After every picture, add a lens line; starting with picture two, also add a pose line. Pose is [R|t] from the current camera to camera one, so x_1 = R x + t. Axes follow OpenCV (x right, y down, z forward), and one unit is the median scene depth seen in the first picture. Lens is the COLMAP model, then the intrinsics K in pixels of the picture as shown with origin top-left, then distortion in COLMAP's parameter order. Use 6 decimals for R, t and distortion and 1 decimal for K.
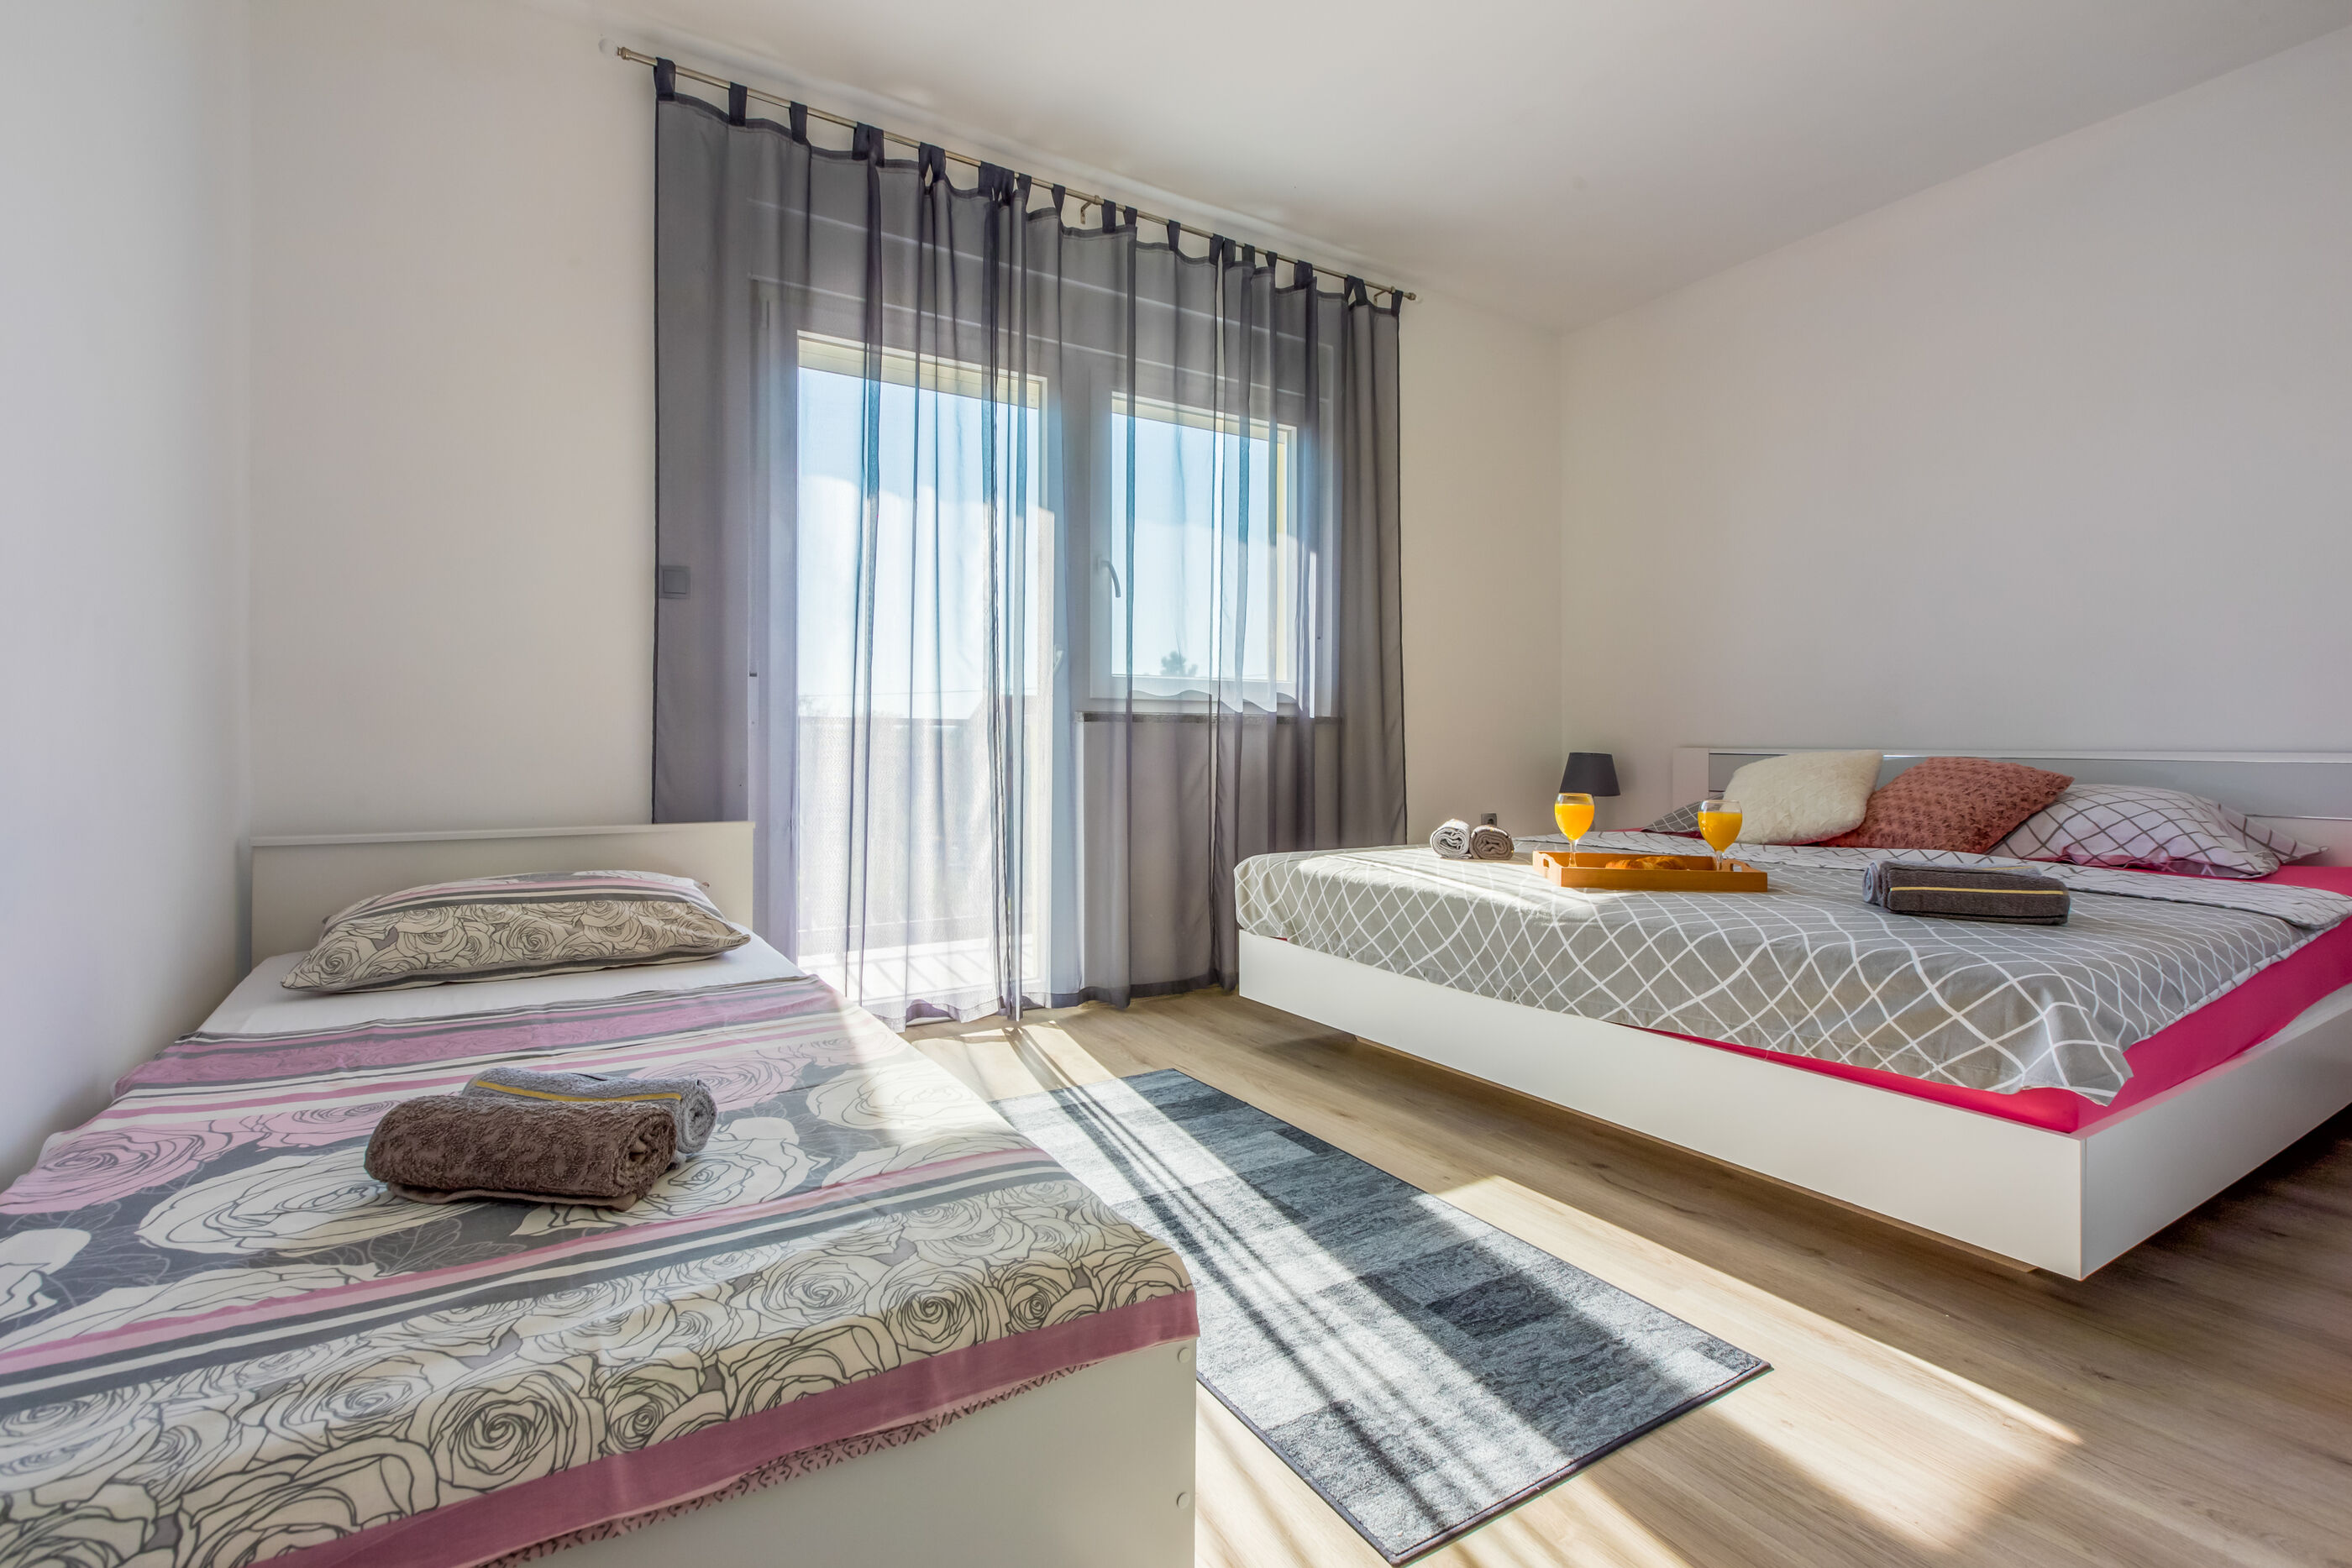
lens RADIAL K [[1064.9, 0, 1174.1], [0, 1064.9, 704.7], [0, 0, 1]] dist [-0.002307, -0.000332]
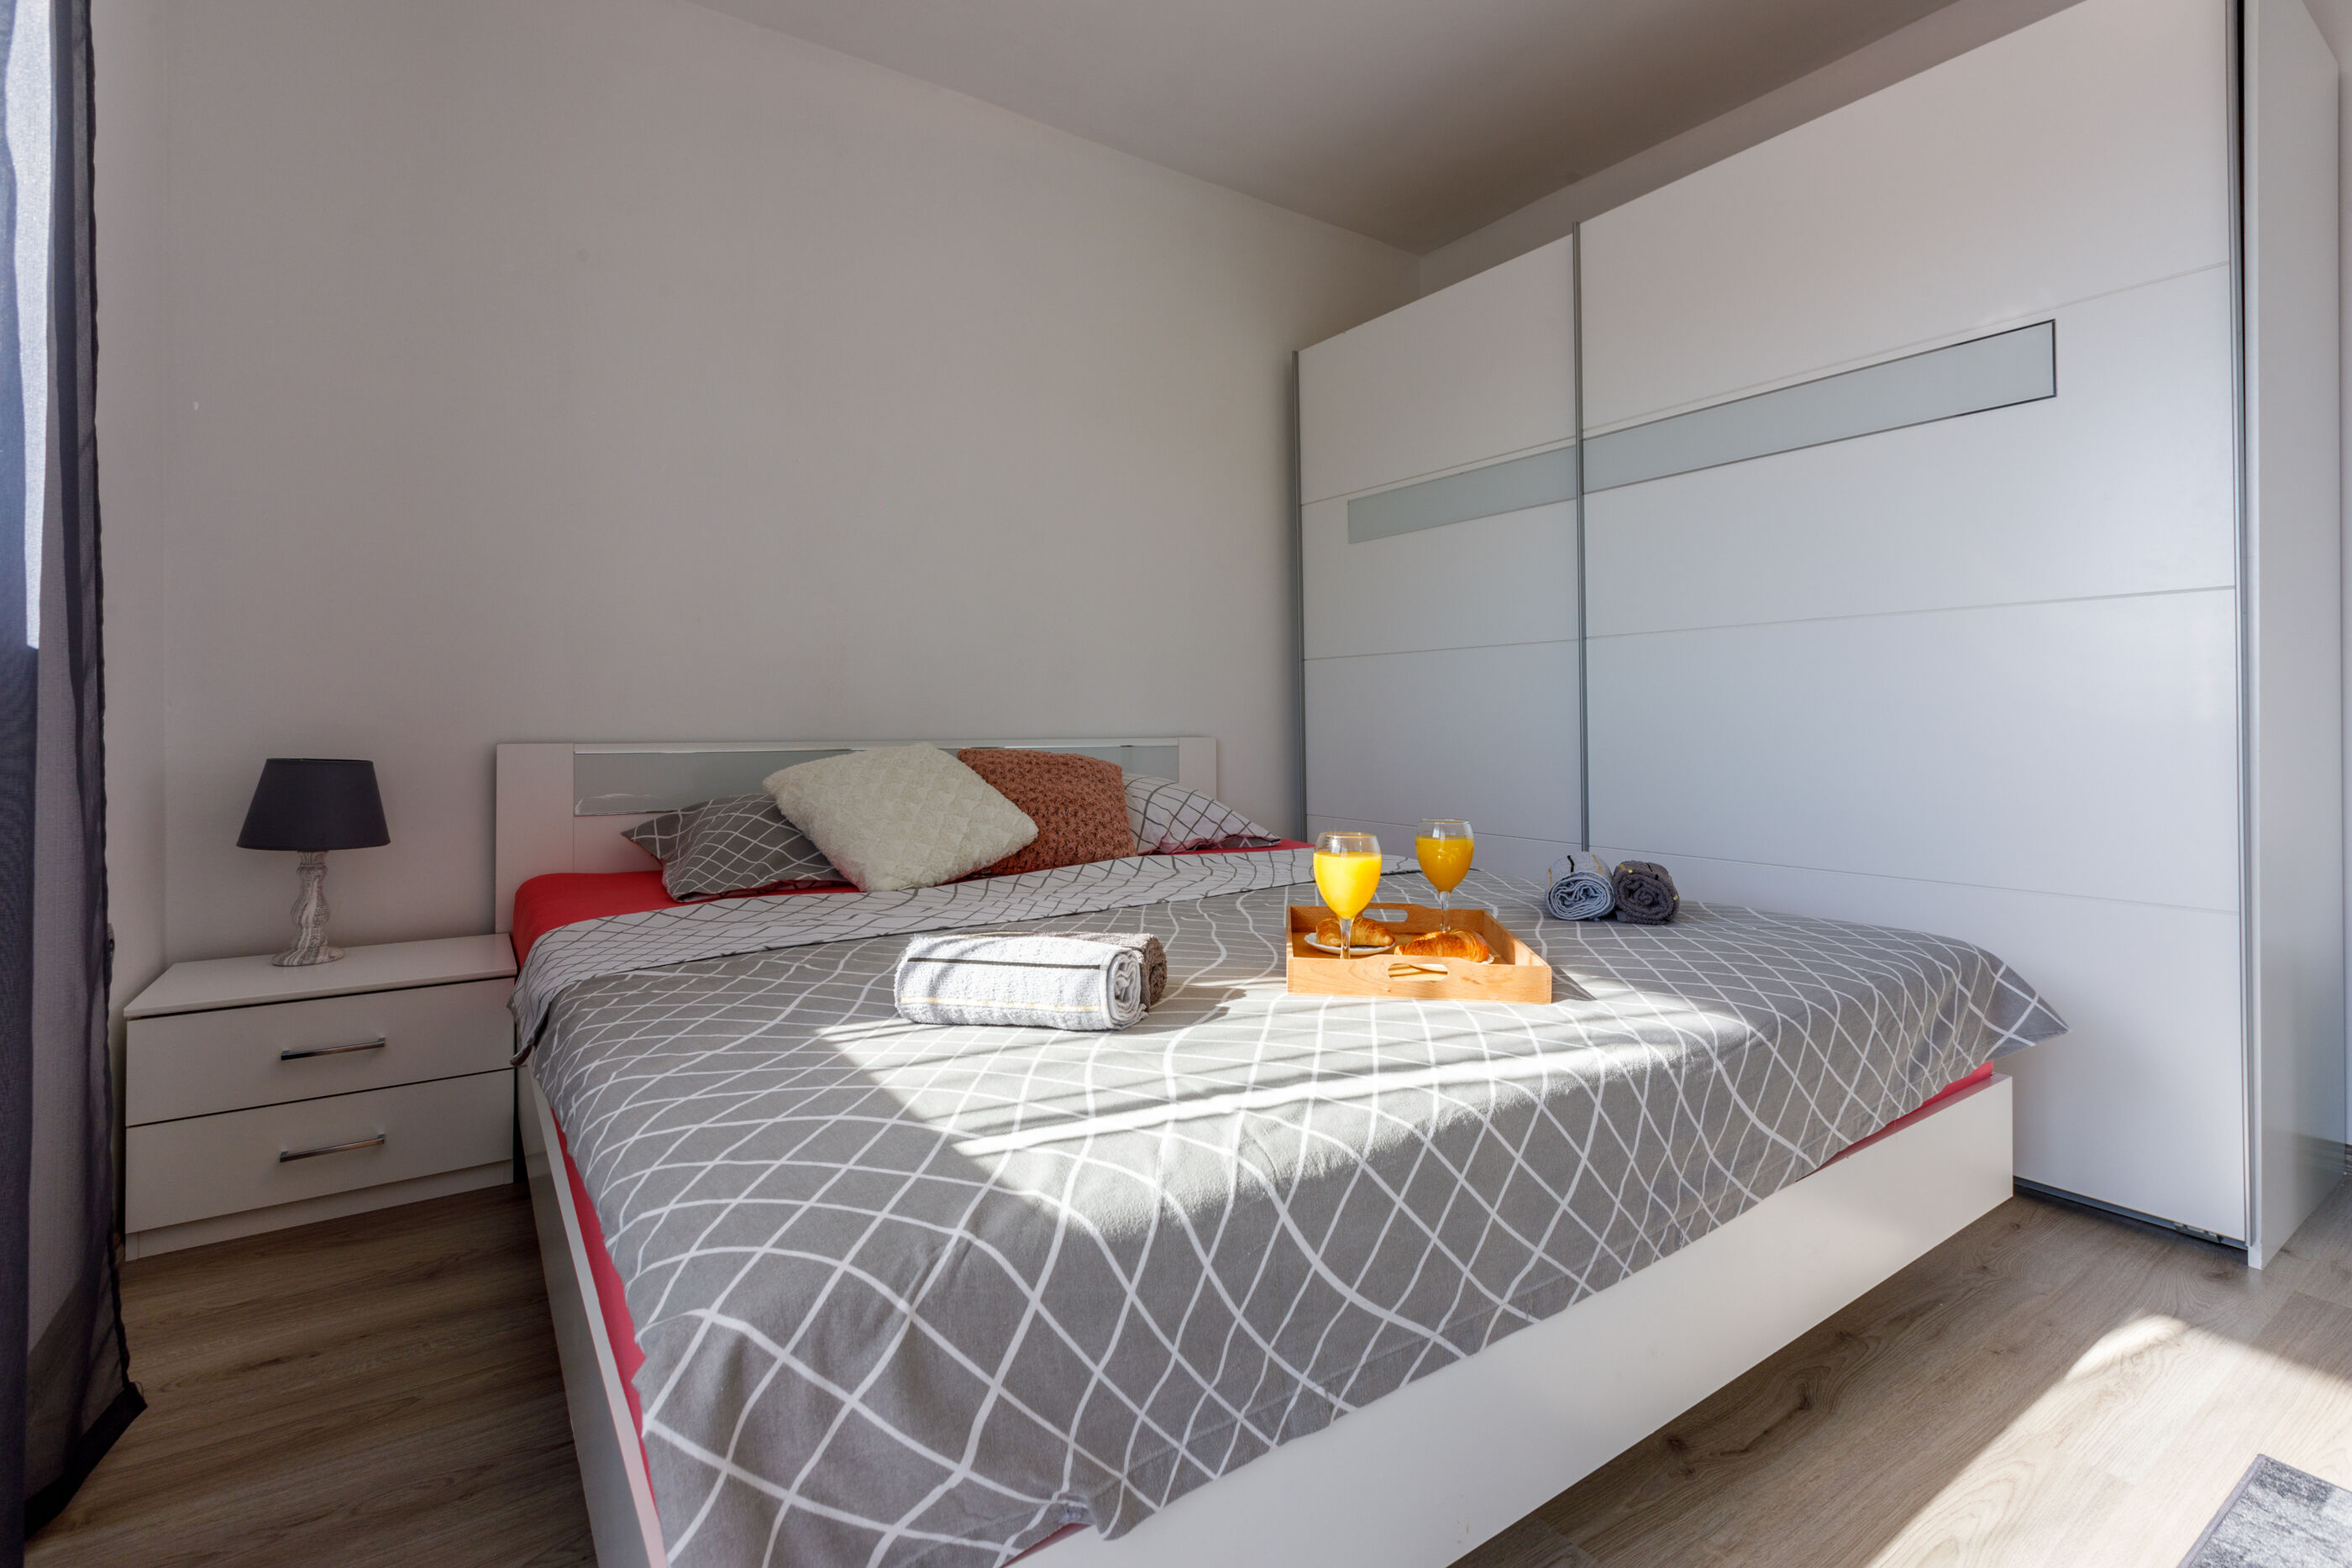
lens RADIAL K [[1076.2, 0, 1178.1], [0, 1076.2, 716.3], [0, 0, 1]] dist [0.013965, -0.000242]
pose [[-0.046043, 0.005241, 0.998926, -0.153529], [-0.031449, 0.999483, -0.006694, 0.027844], [-0.998444, -0.031723, -0.045855, 1.012106]]
